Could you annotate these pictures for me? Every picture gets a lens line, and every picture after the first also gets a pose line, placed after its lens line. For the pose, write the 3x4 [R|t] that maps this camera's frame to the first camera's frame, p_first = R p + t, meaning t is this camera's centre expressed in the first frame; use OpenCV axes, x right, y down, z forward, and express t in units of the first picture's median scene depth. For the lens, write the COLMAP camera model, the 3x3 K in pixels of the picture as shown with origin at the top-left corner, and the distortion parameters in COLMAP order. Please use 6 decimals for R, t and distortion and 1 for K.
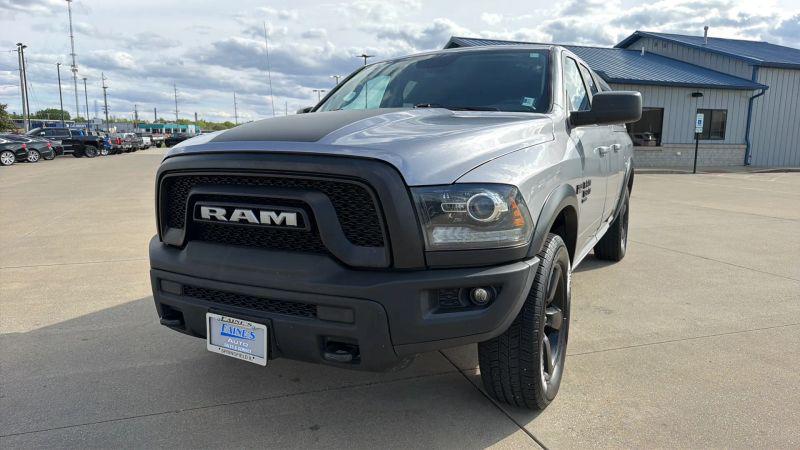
lens RADIAL K [[545.5, 0, 397.3], [0, 545.5, 224.3], [0, 0, 1]] dist [0.030997, -0.037413]
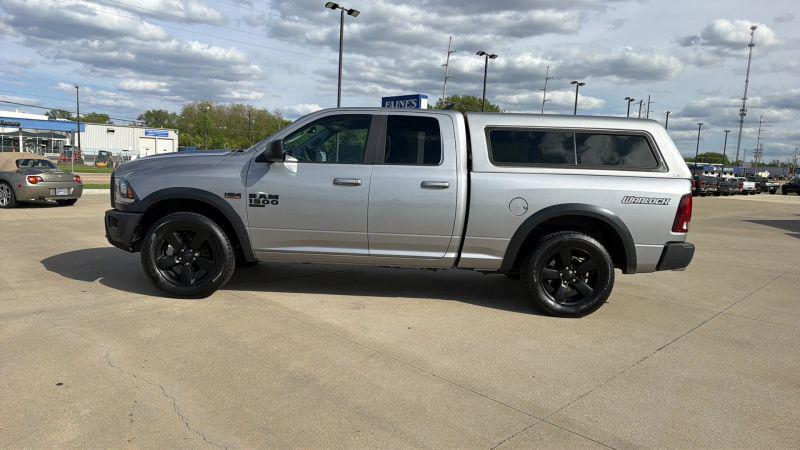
lens RADIAL K [[538.8, 0, 398.0], [0, 538.8, 233.7], [0, 0, 1]] dist [0.039058, -0.038563]
pose [[0.471047, 0.130923, -0.872338, 2.296415], [-0.182250, 0.982032, 0.048974, -0.139012], [0.863076, 0.135915, 0.486444, 0.696762]]
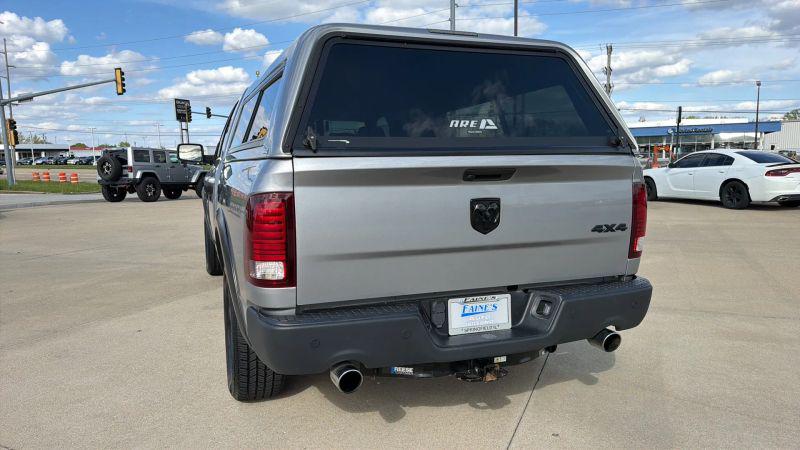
lens RADIAL K [[547.3, 0, 392.4], [0, 547.3, 222.3], [0, 0, 1]] dist [0.044198, -0.054760]
pose [[-0.666064, 0.096391, -0.739640, 1.557473], [-0.096978, 0.972007, 0.214004, -0.525567], [0.739563, 0.214269, -0.638071, 3.185029]]
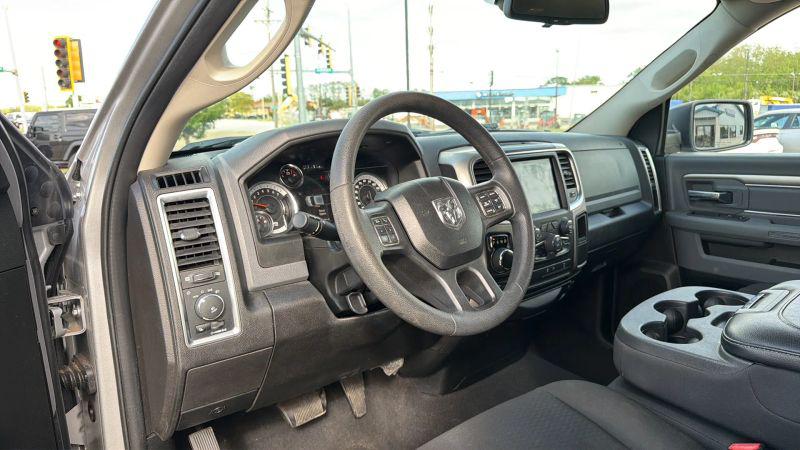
lens RADIAL K [[547.3, 0, 392.4], [0, 547.3, 222.3], [0, 0, 1]] dist [0.044198, -0.054760]
pose [[-0.354956, 0.183216, -0.916754, 0.646115], [-0.124450, 0.962621, 0.240568, -0.314499], [0.926563, 0.199481, -0.318887, 1.479495]]
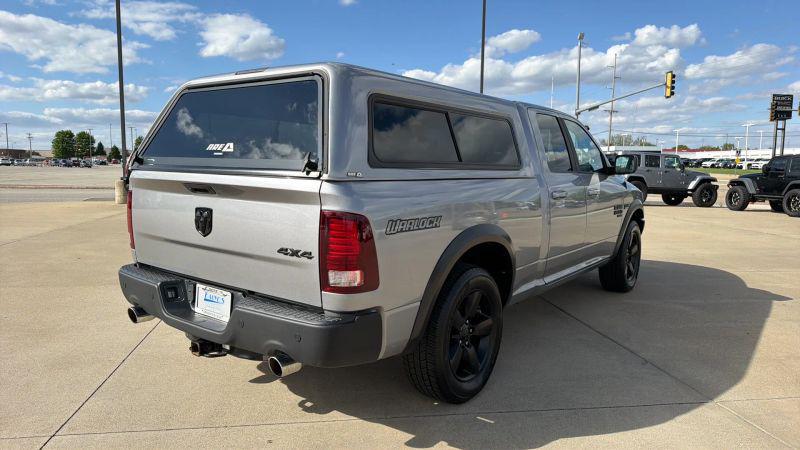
lens RADIAL K [[550.7, 0, 395.8], [0, 550.7, 220.7], [0, 0, 1]] dist [0.045148, -0.051780]
pose [[-0.984884, -0.028137, 0.170917, 0.211045], [0.016231, 0.967388, 0.252780, -0.638107], [-0.172456, 0.251733, -0.952307, 3.723832]]
